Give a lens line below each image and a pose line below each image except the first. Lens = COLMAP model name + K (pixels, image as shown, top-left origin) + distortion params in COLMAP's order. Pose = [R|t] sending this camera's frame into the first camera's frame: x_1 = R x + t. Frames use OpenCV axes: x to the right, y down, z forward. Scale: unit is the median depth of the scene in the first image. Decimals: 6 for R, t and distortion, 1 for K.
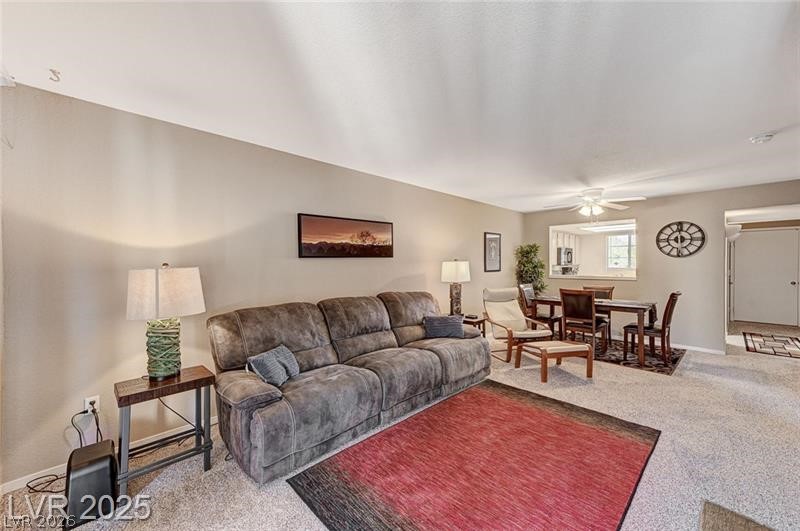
lens RADIAL K [[315.0, 0, 400.0], [0, 315.0, 265.5], [0, 0, 1]] dist [0.017803, 0.000185]
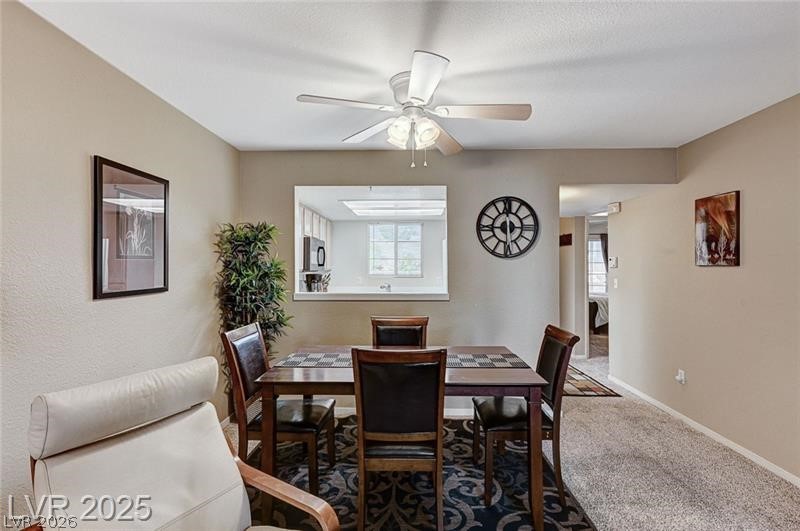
lens RADIAL K [[376.1, 0, 400.0], [0, 376.1, 265.5], [0, 0, 1]] dist [0.010734, -0.000006]
pose [[0.710191, 0.005135, 0.703990, 0.251331], [0.001530, 0.999960, -0.008838, -0.006293], [-0.704007, 0.007354, 0.710155, 0.642775]]
